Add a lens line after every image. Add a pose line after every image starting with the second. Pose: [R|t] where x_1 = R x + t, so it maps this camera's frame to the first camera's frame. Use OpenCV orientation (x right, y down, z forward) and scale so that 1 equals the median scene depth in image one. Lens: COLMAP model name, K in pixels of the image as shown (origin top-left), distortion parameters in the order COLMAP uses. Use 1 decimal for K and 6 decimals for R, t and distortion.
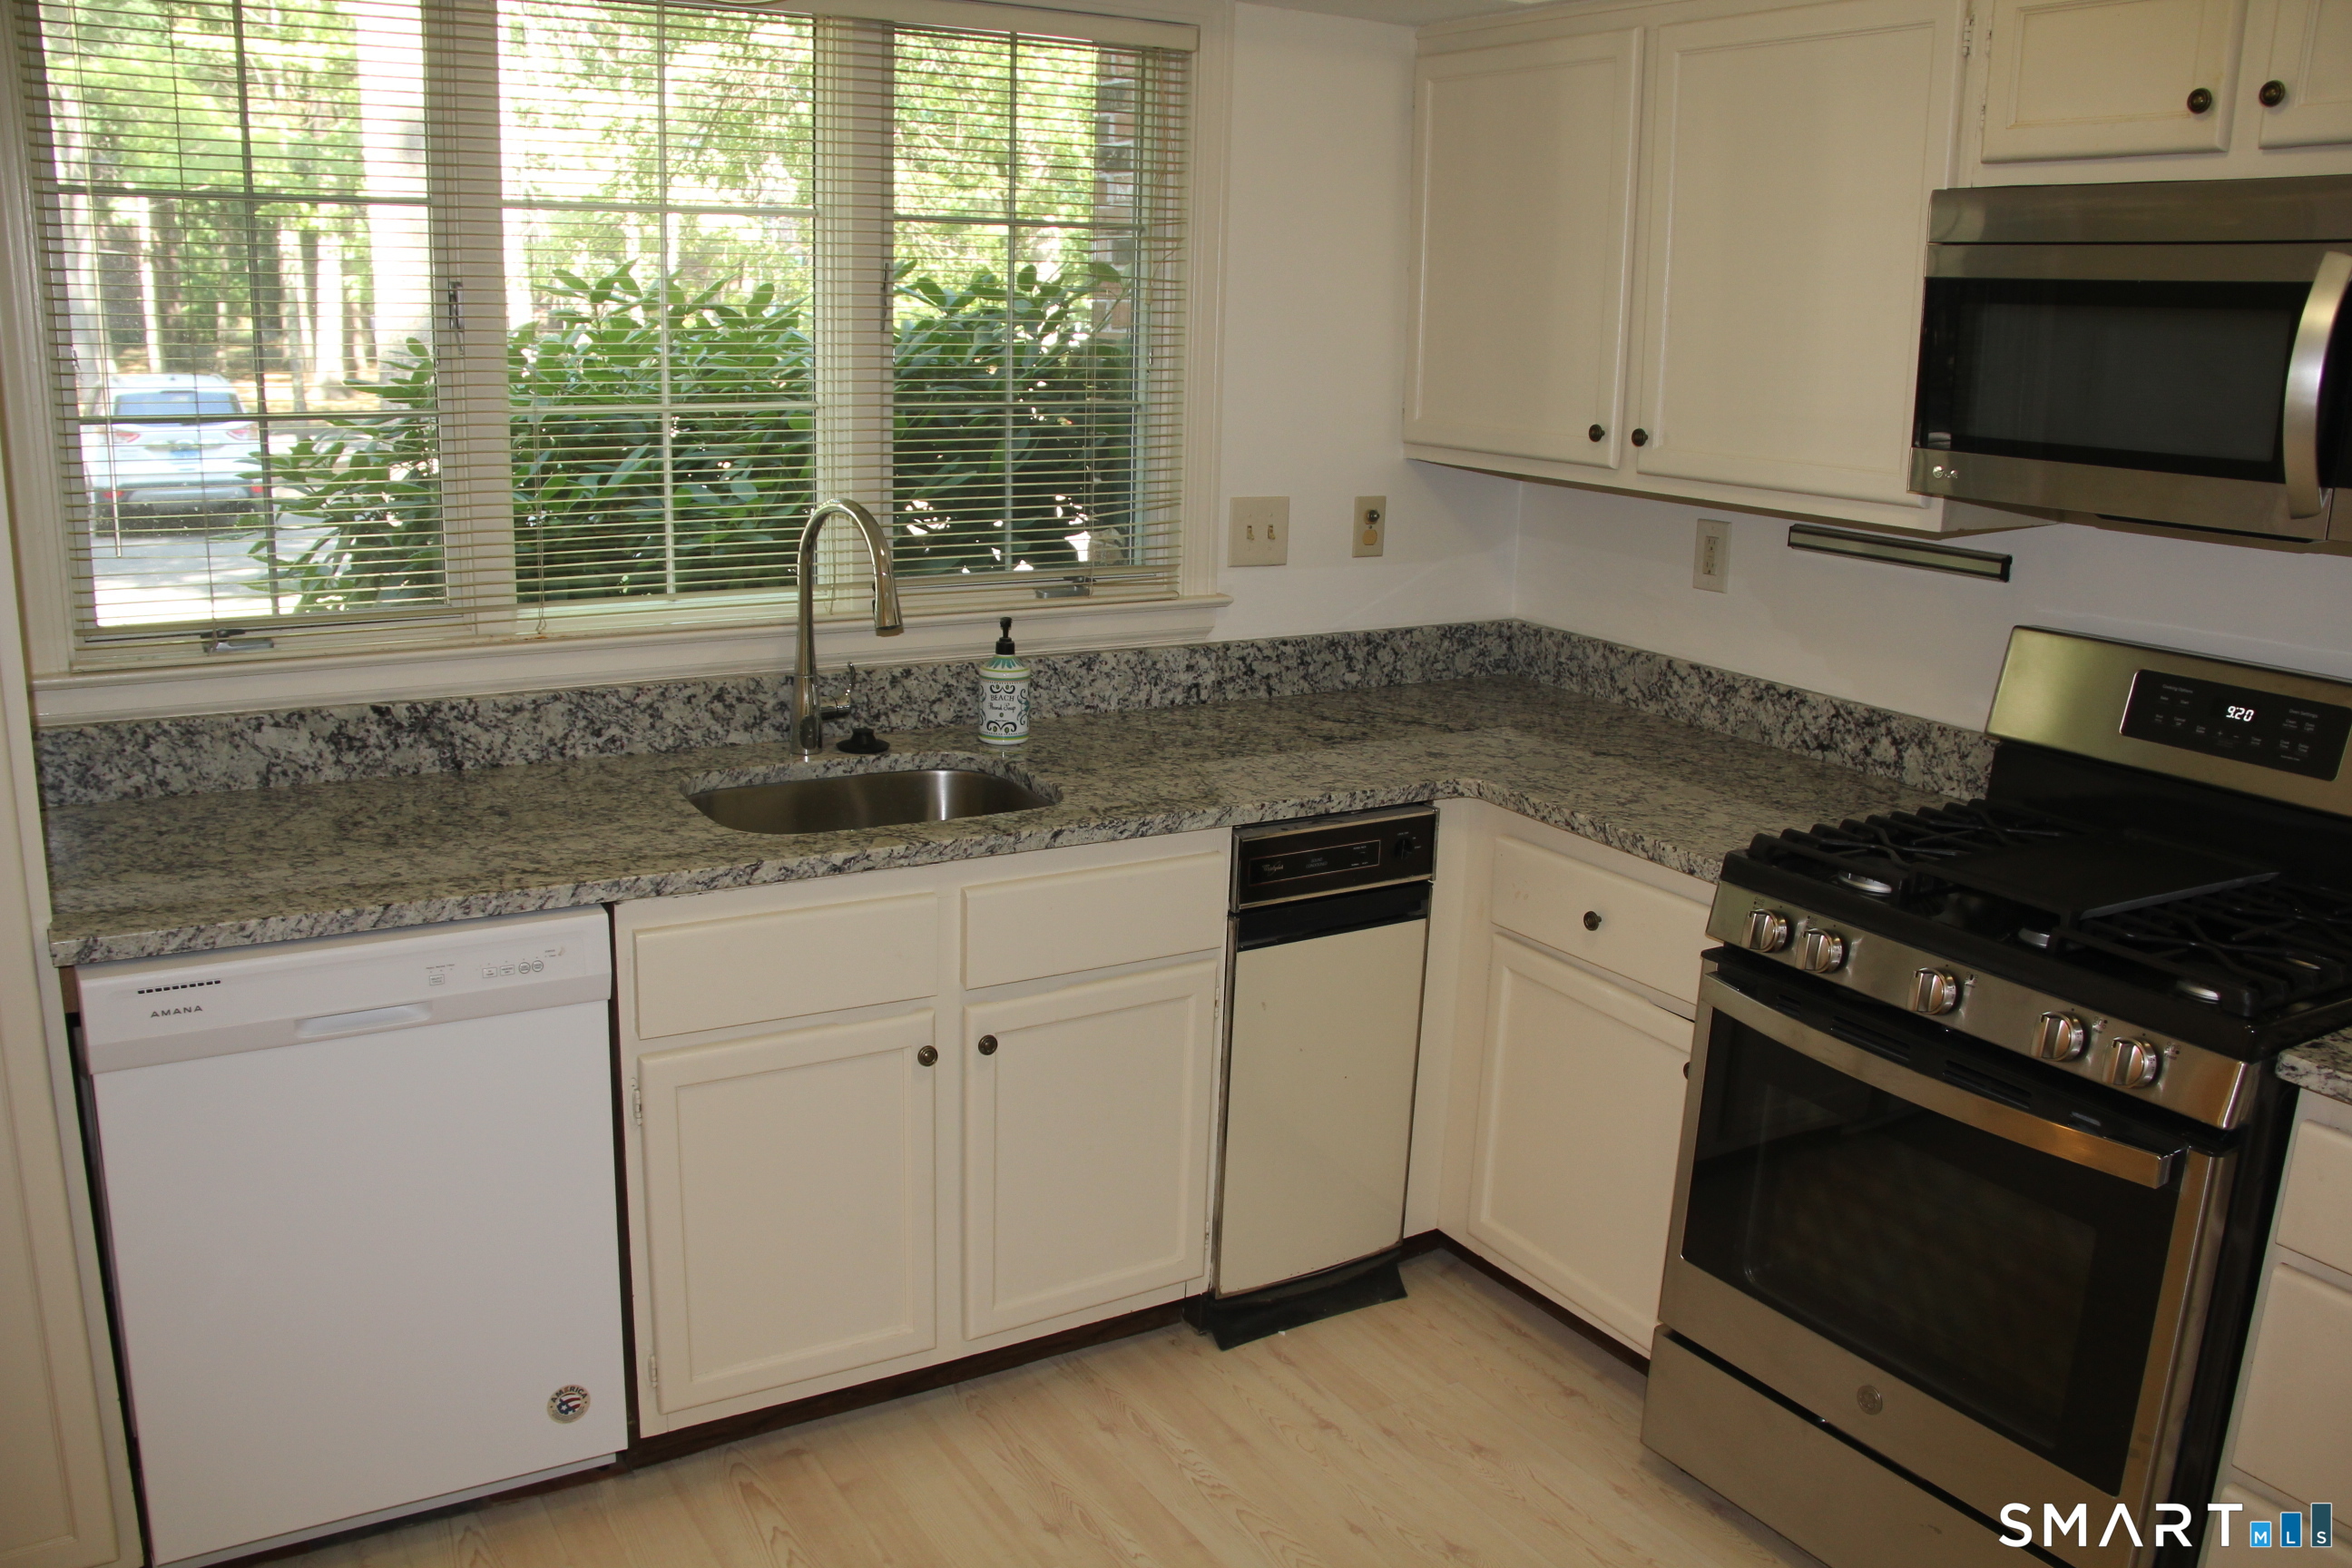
lens RADIAL K [[1983.4, 0, 1175.7], [0, 1983.4, 781.7], [0, 0, 1]] dist [-0.186173, 0.153885]
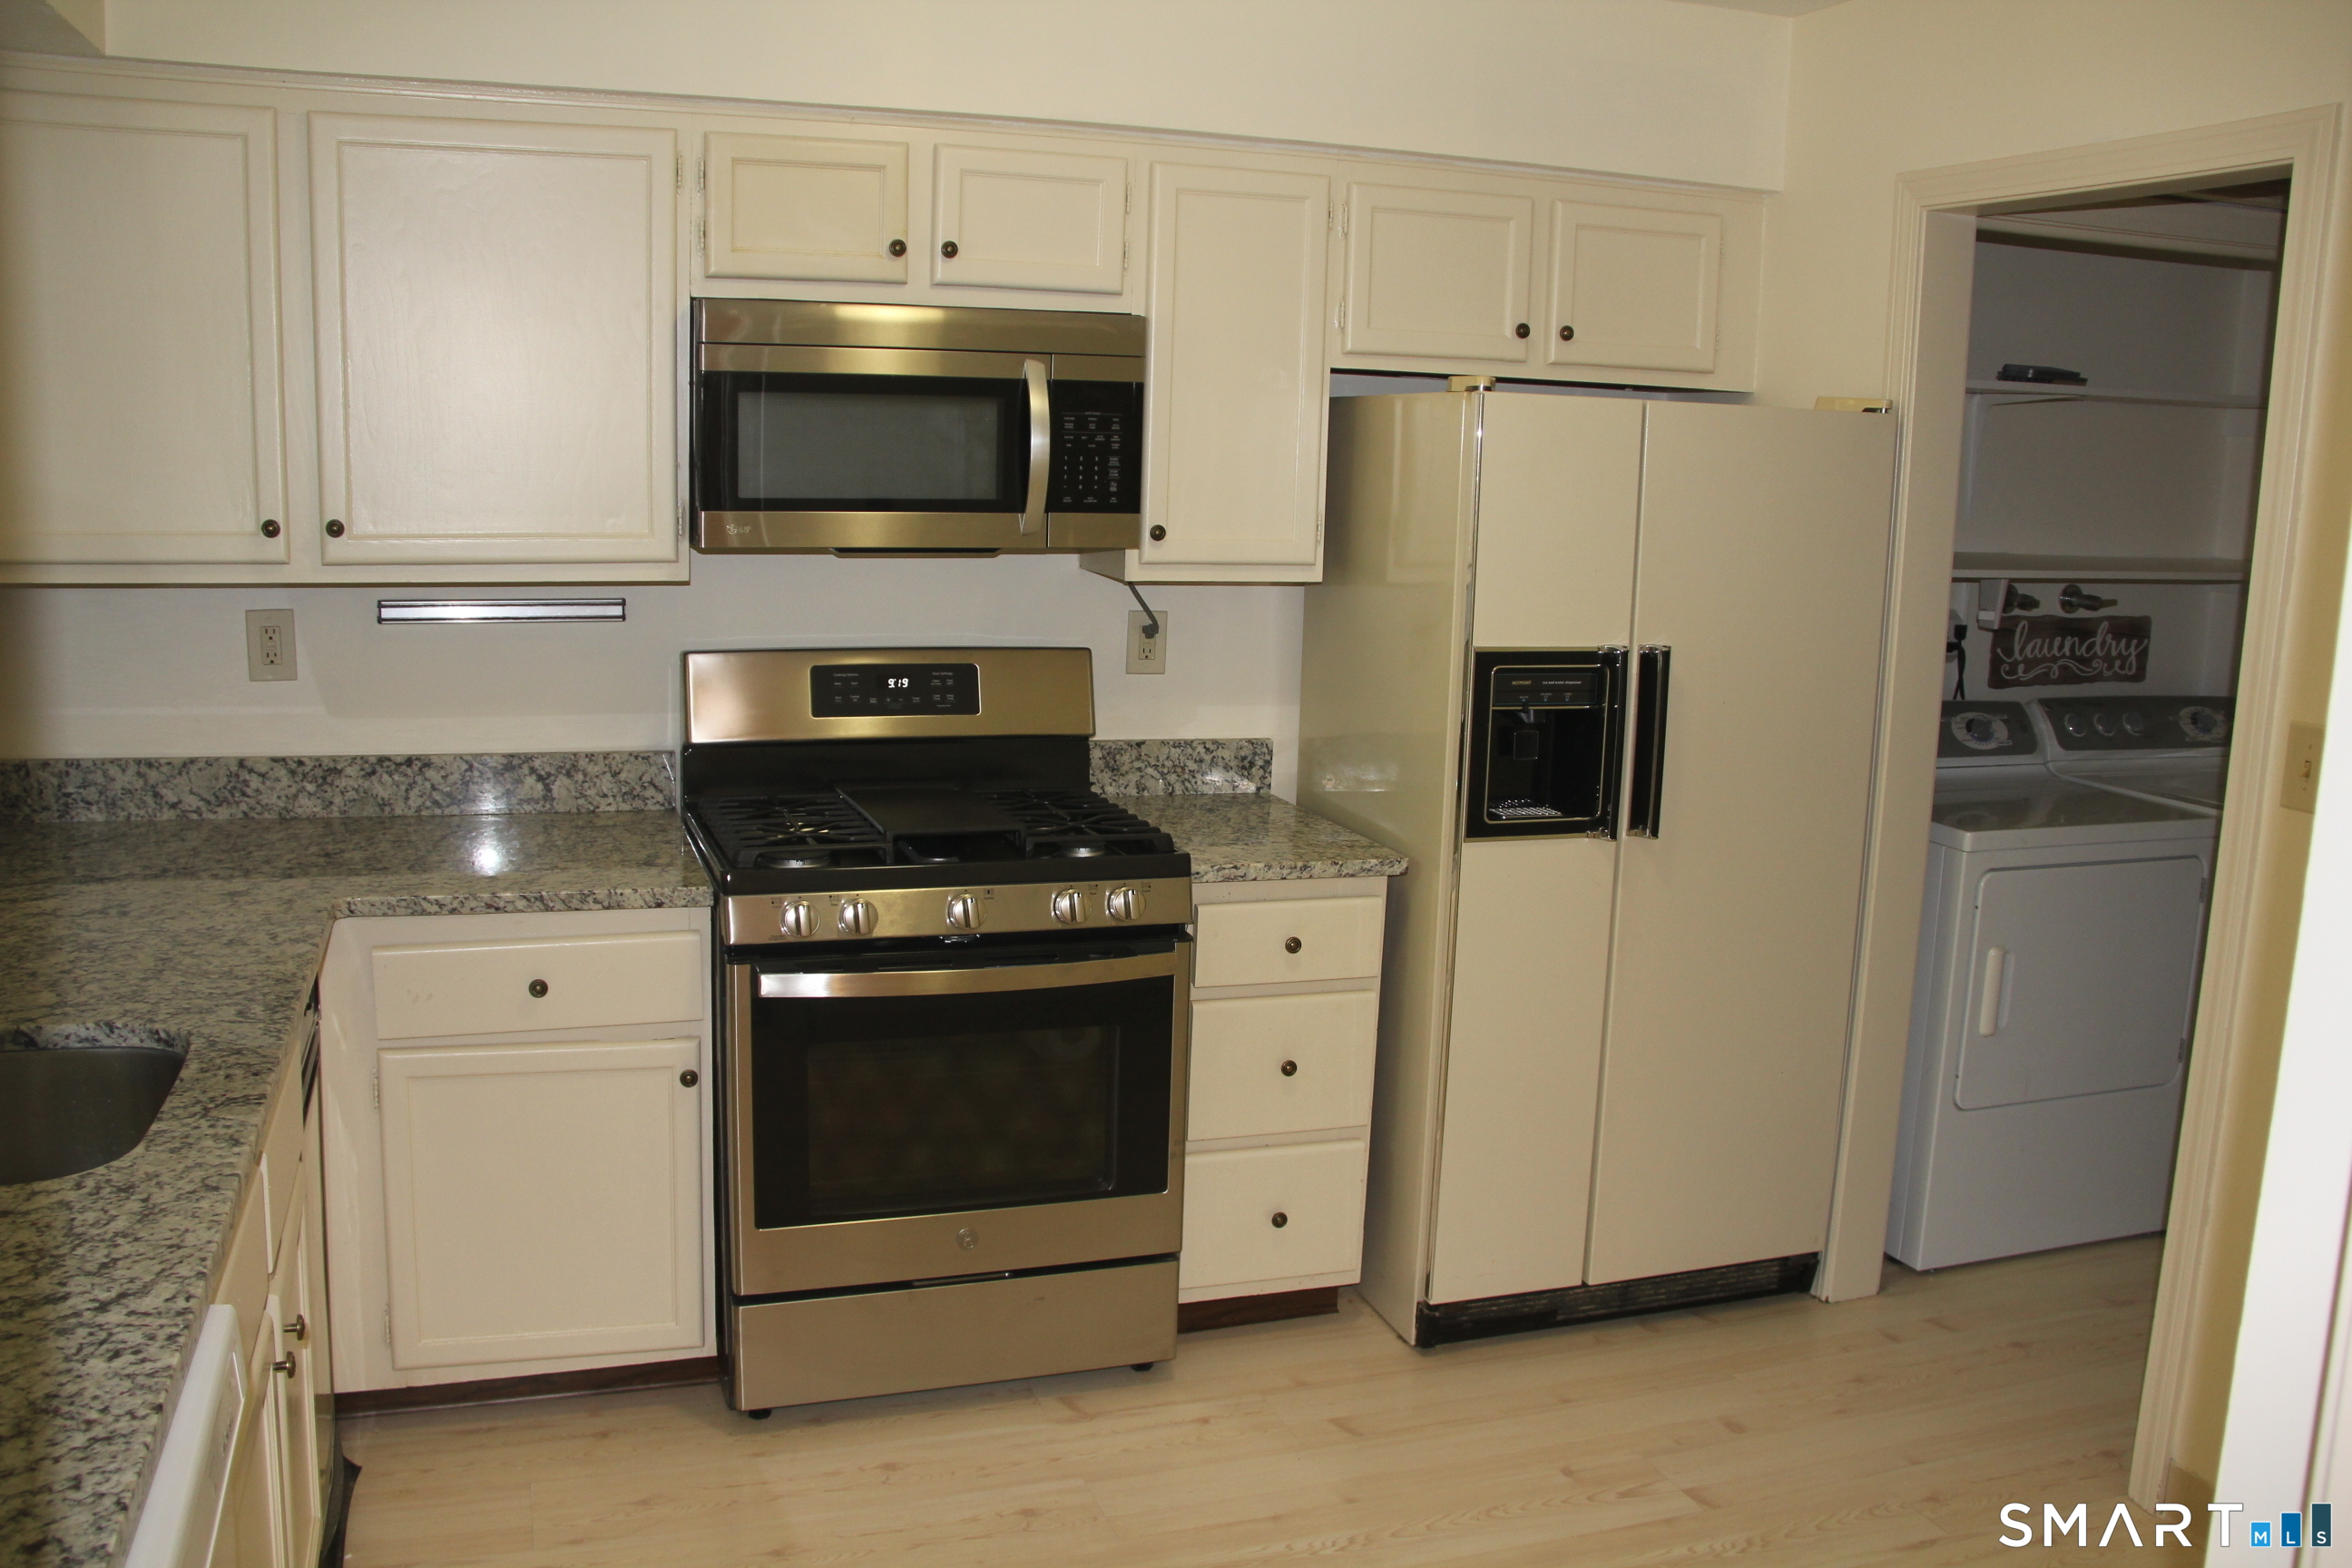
lens RADIAL K [[1983.4, 0, 1158.6], [0, 1983.4, 773.2], [0, 0, 1]] dist [-0.186173, 0.153885]
pose [[0.201730, -0.178236, 0.963087, -0.637434], [0.204398, 0.969314, 0.136574, -0.103777], [-0.957876, 0.169302, 0.231970, 0.396845]]
